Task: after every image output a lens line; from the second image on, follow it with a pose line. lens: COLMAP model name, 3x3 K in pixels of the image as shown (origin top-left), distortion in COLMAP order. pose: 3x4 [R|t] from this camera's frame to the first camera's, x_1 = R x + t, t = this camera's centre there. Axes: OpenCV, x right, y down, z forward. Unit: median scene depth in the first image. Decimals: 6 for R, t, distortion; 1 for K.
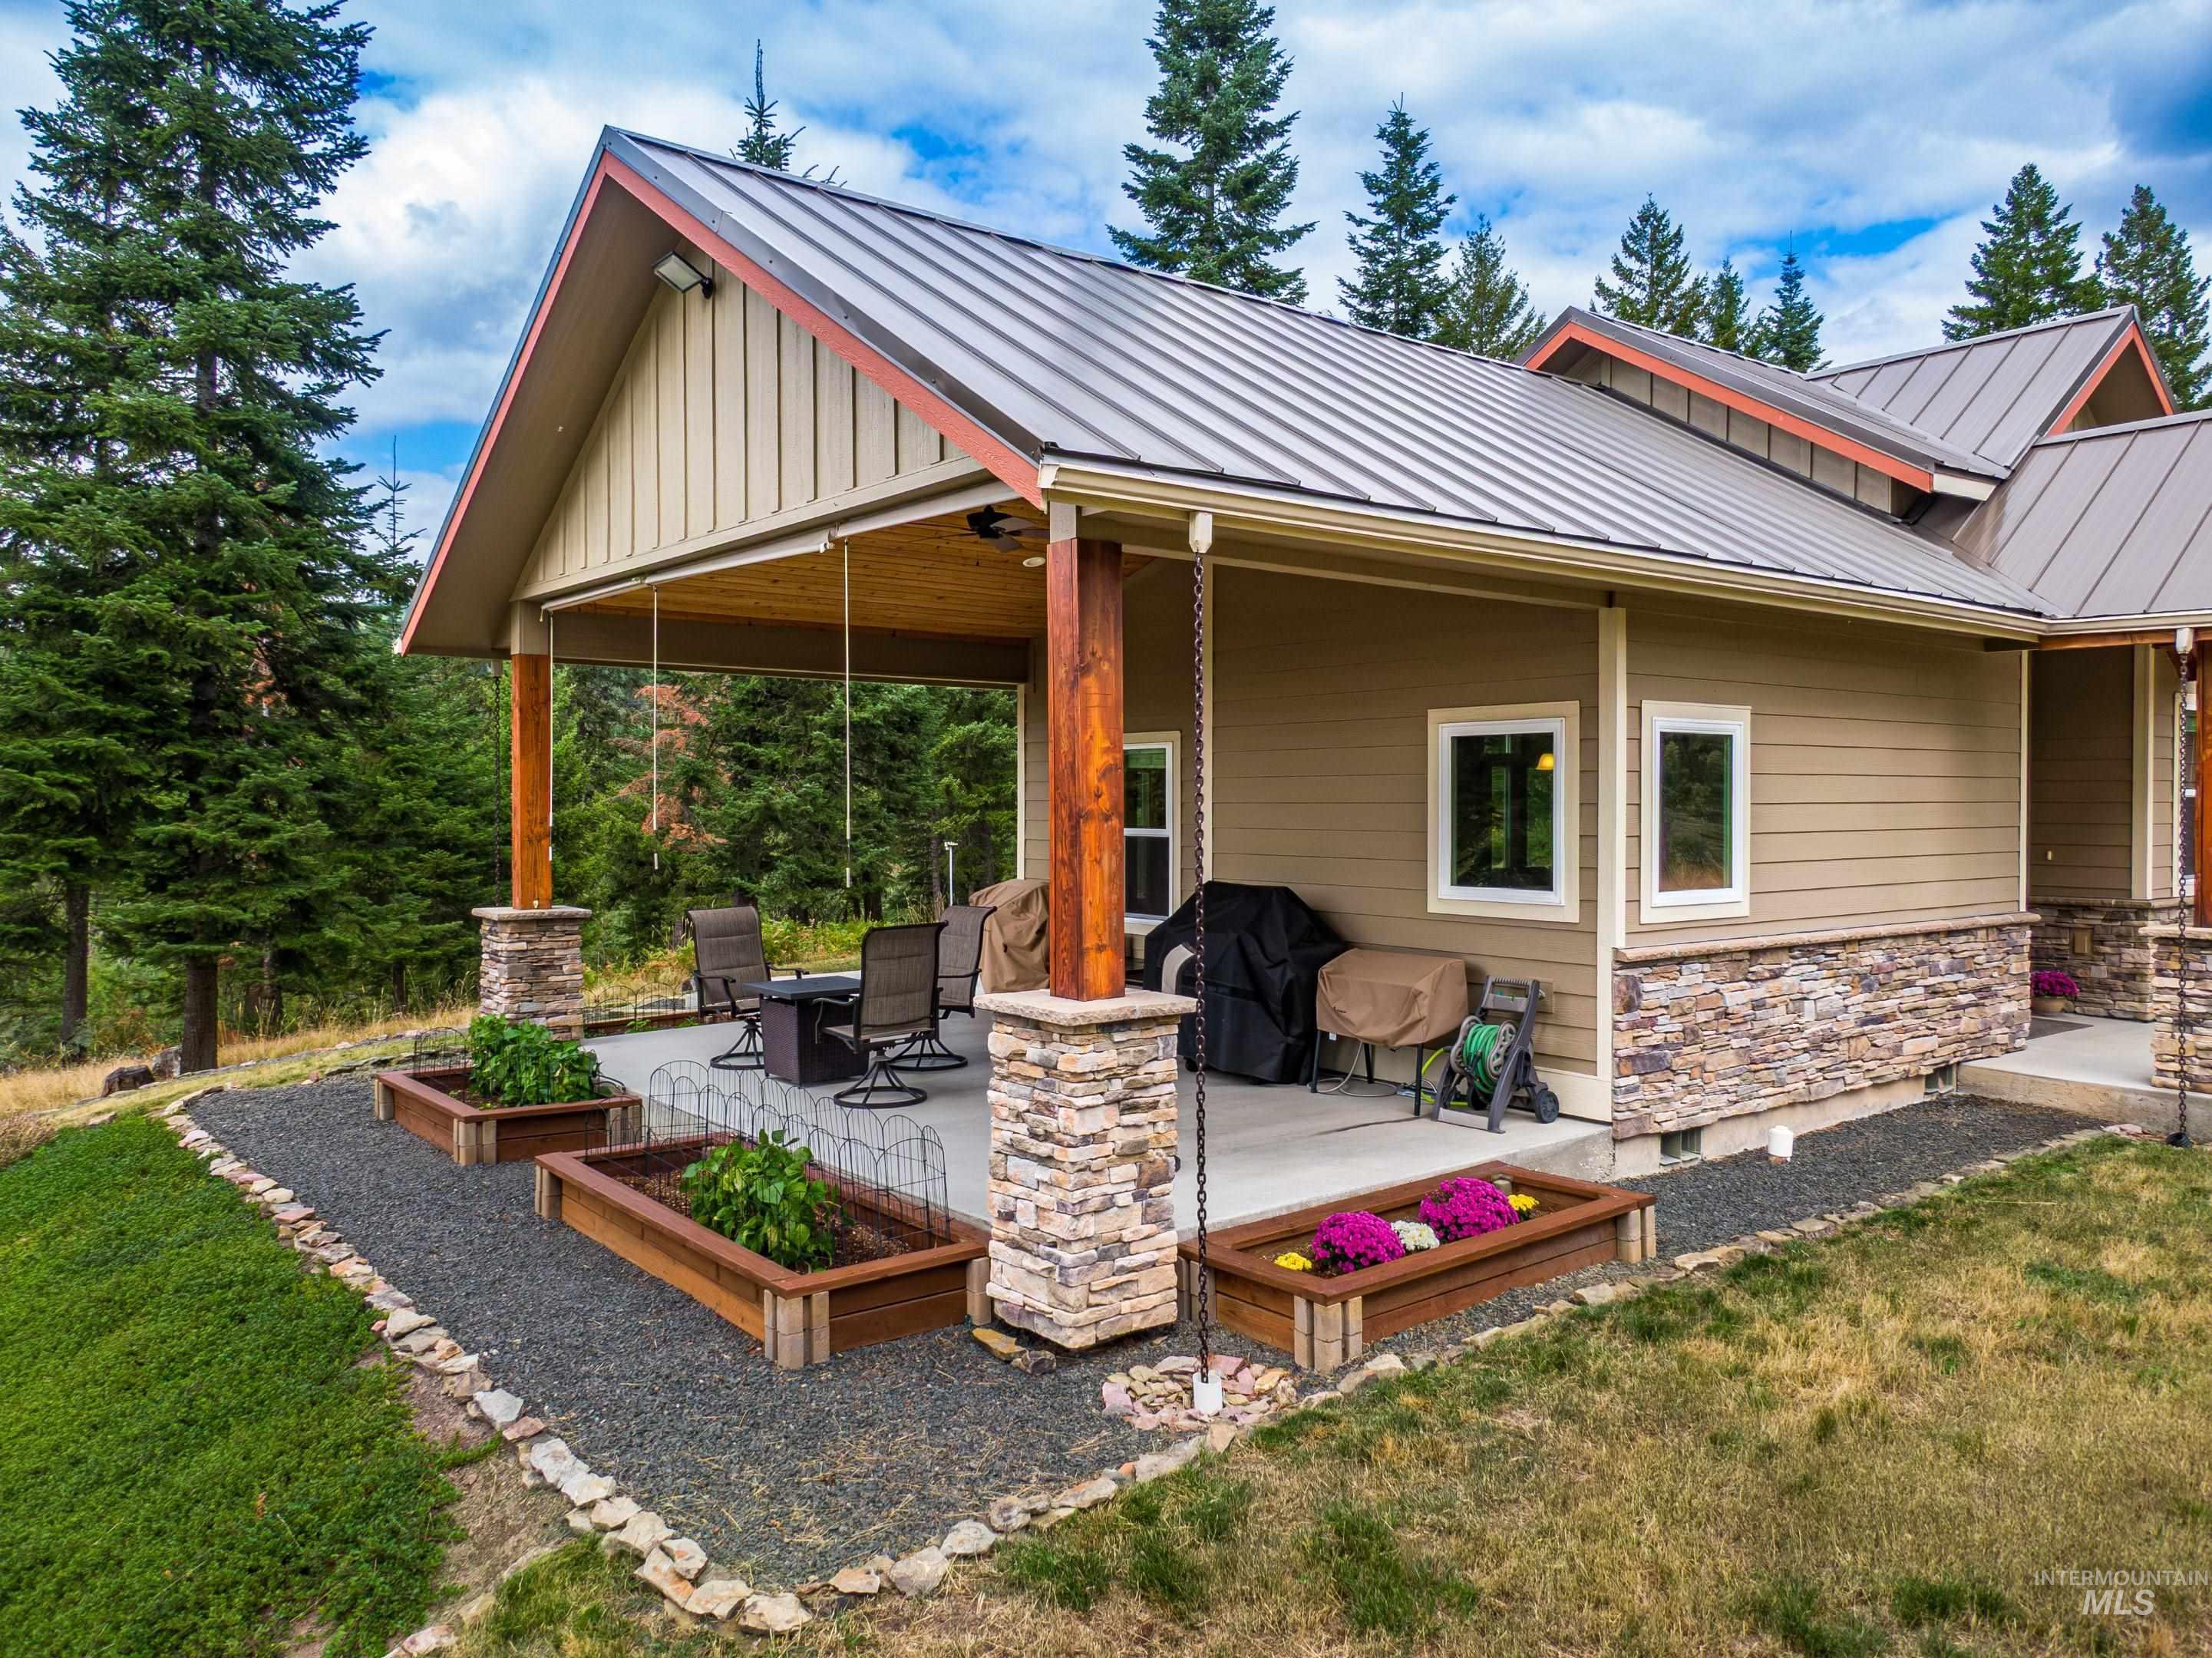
lens RADIAL K [[1618.8, 0, 1102.2], [0, 1618.8, 822.3], [0, 0, 1]] dist [0.007658, 0.001369]
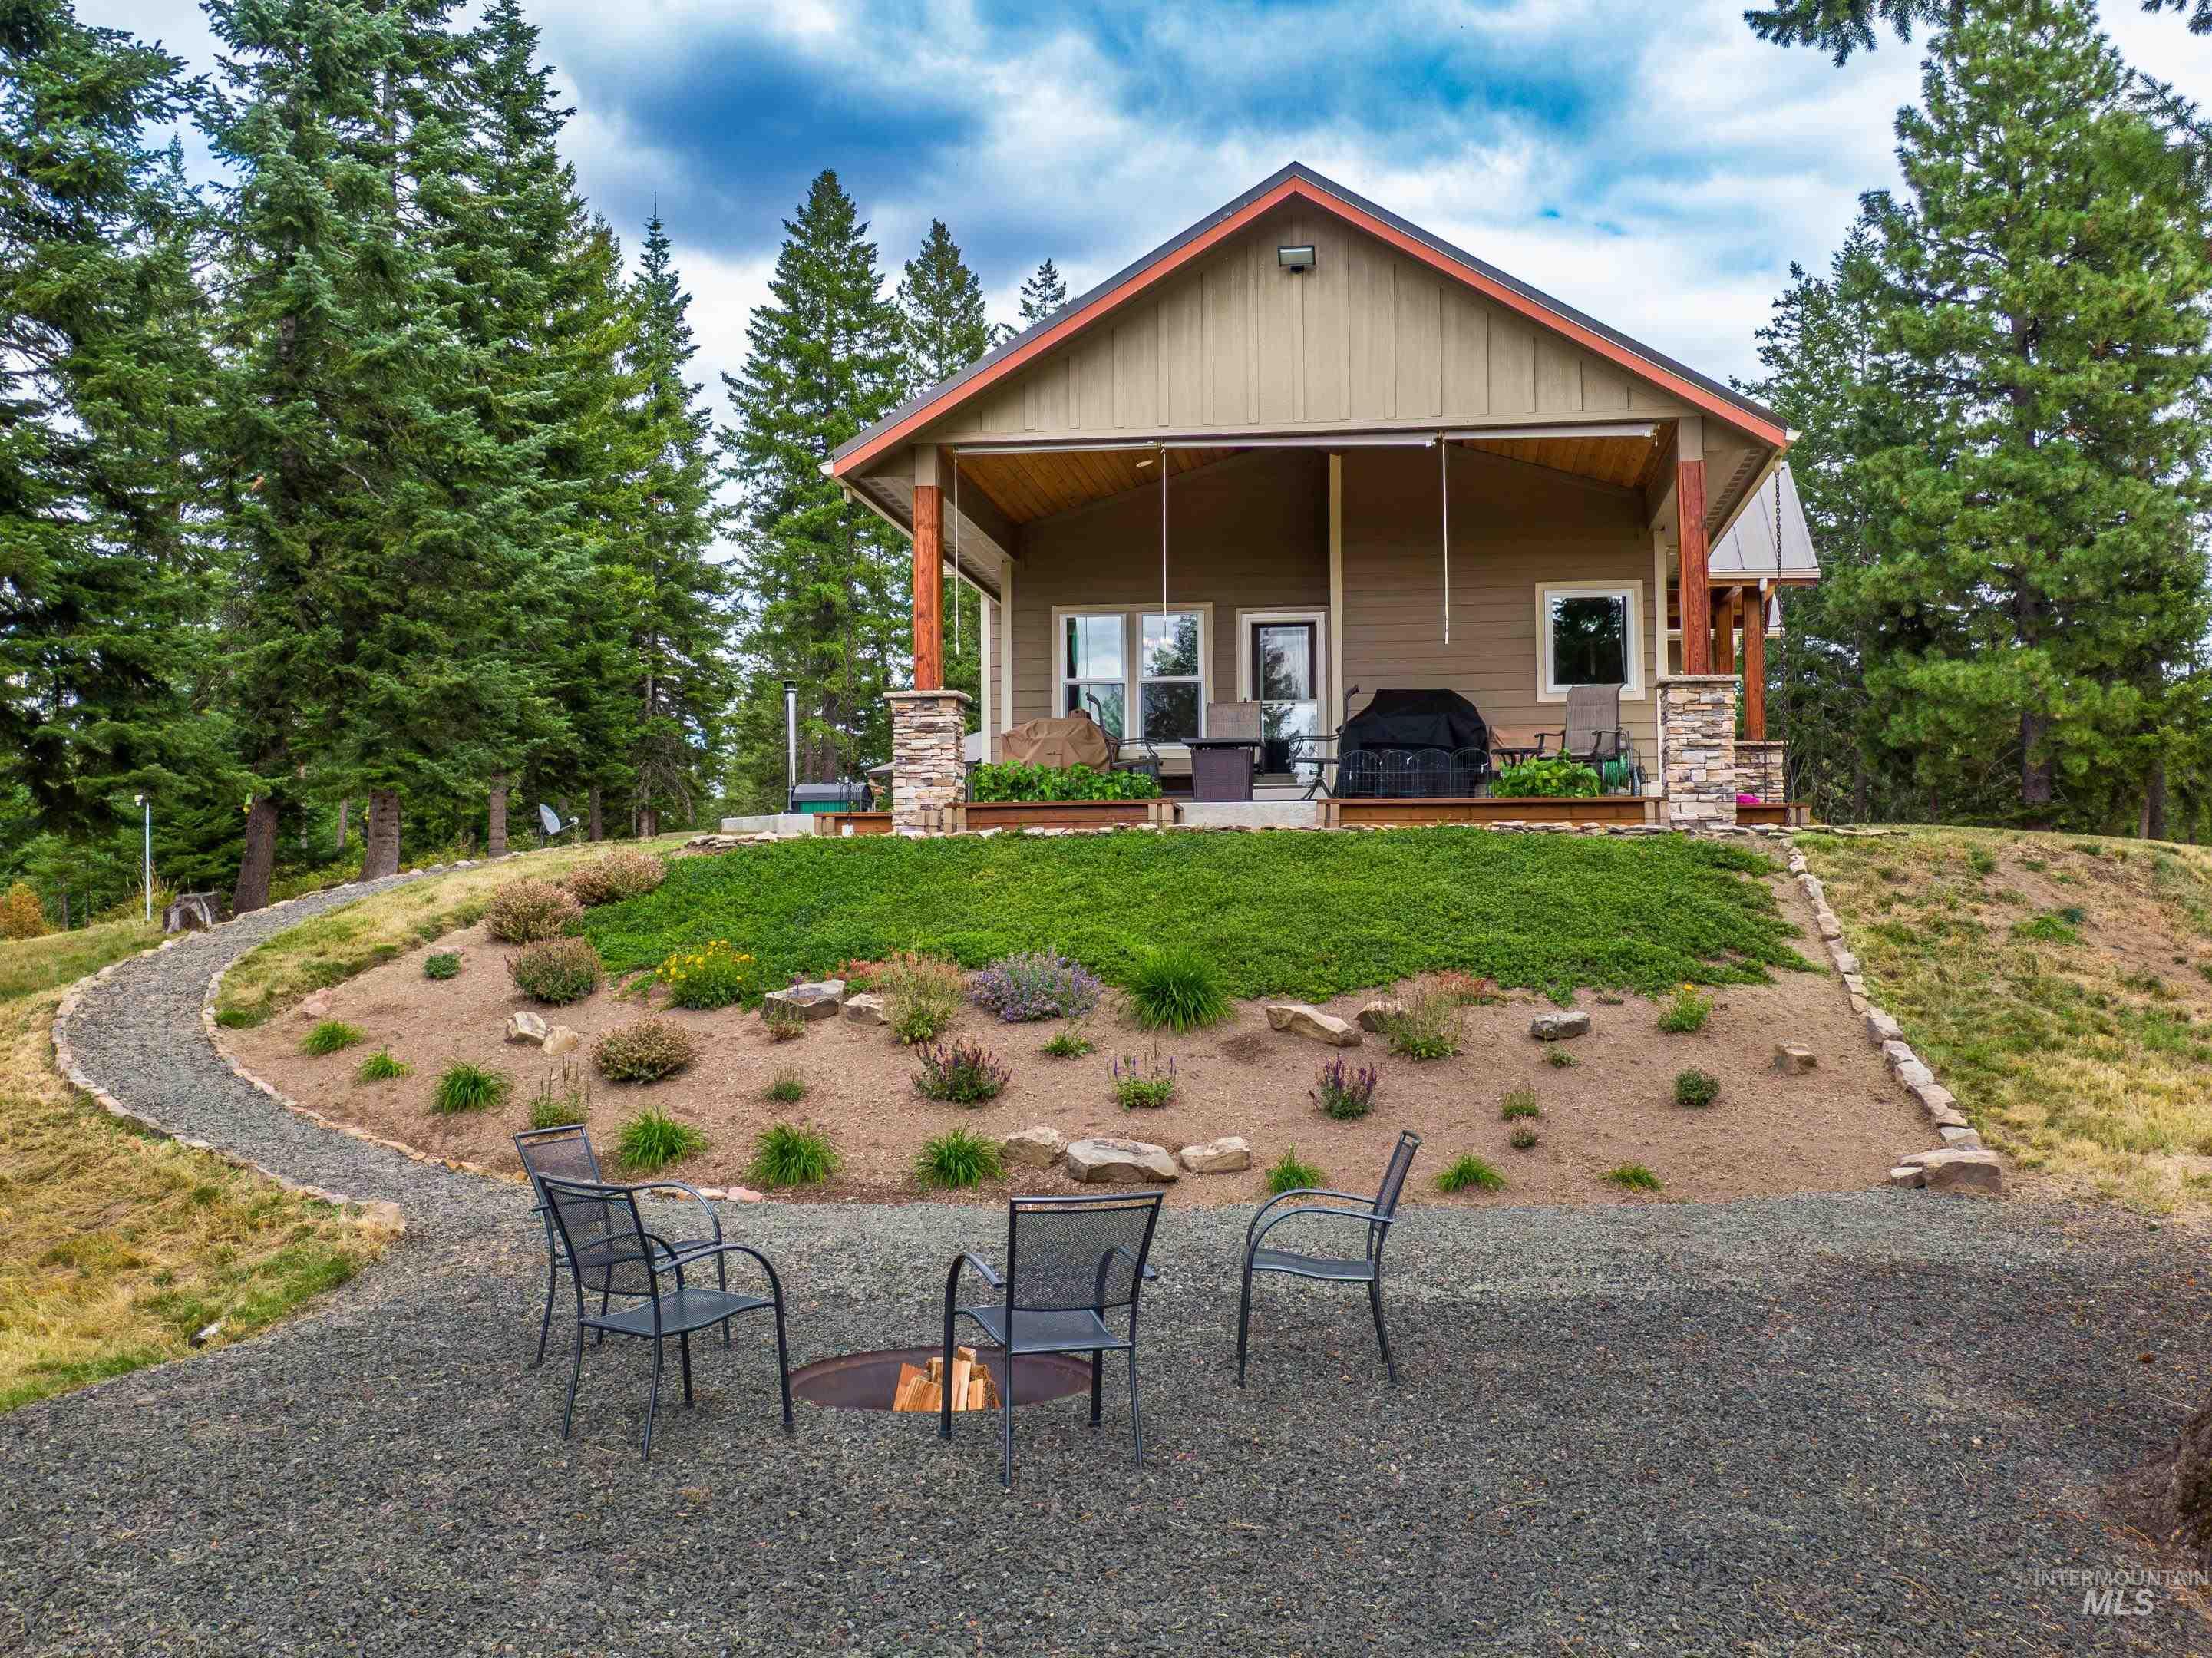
lens RADIAL K [[2389.4, 0, 1109.1], [0, 2389.4, 828.4], [0, 0, 1]] dist [-0.007214, 0.000000]
pose [[0.709465, 0.023423, 0.704352, -0.306721], [0.017470, 0.998556, -0.050803, 0.050141], [-0.704525, 0.048348, 0.708031, -0.072812]]
